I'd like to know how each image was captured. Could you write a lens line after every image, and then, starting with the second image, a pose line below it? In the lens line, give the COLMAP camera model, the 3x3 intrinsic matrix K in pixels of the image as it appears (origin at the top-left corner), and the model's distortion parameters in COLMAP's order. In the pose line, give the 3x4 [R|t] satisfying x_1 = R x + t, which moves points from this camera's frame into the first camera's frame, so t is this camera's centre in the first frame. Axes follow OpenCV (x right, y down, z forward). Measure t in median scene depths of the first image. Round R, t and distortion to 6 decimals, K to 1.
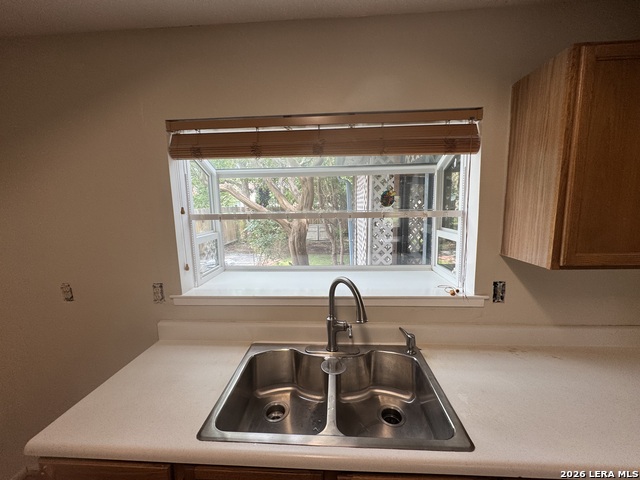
lens RADIAL K [[256.4, 0, 319.1], [0, 256.4, 239.3], [0, 0, 1]] dist [-0.001133, 0.000118]
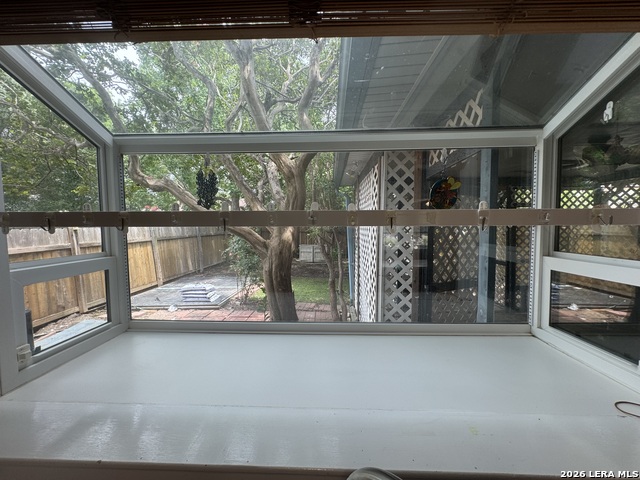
lens RADIAL K [[256.4, 0, 319.1], [0, 256.4, 239.3], [0, 0, 1]] dist [-0.001133, 0.000118]
pose [[0.999795, 0.011461, 0.016716, 0.011640], [-0.010115, 0.996860, -0.078534, -0.032901], [-0.017563, 0.078348, 0.996771, 0.628263]]
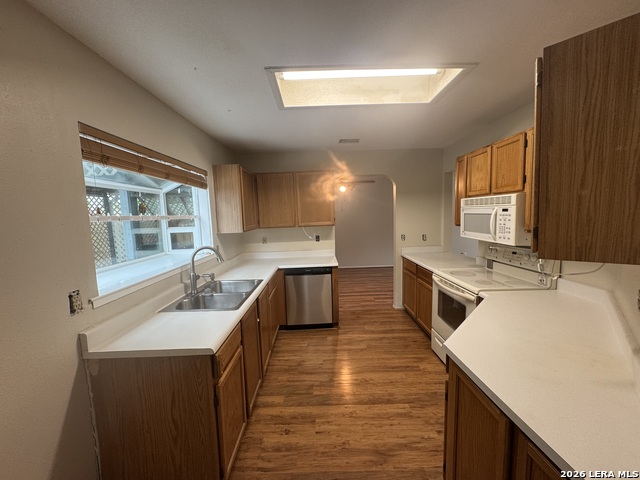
lens RADIAL K [[256.4, 0, 319.1], [0, 256.4, 239.3], [0, 0, 1]] dist [-0.001133, 0.000118]
pose [[-0.058355, -0.077973, 0.995246, -1.525837], [0.164141, 0.982627, 0.086609, 0.055391], [-0.984709, 0.168415, -0.044543, 0.166414]]
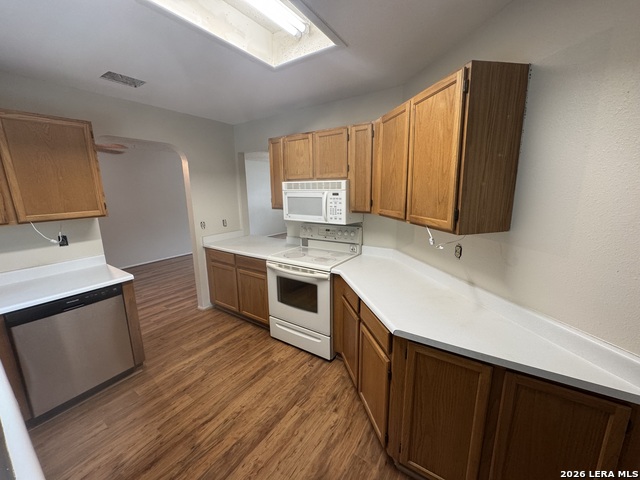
lens RADIAL K [[256.4, 0, 319.1], [0, 256.4, 239.3], [0, 0, 1]] dist [-0.001133, 0.000118]
pose [[-0.854265, -0.069179, 0.515214, -0.914651], [0.100655, 0.950336, 0.294498, -0.031632], [-0.510000, 0.303438, -0.804876, 0.522364]]
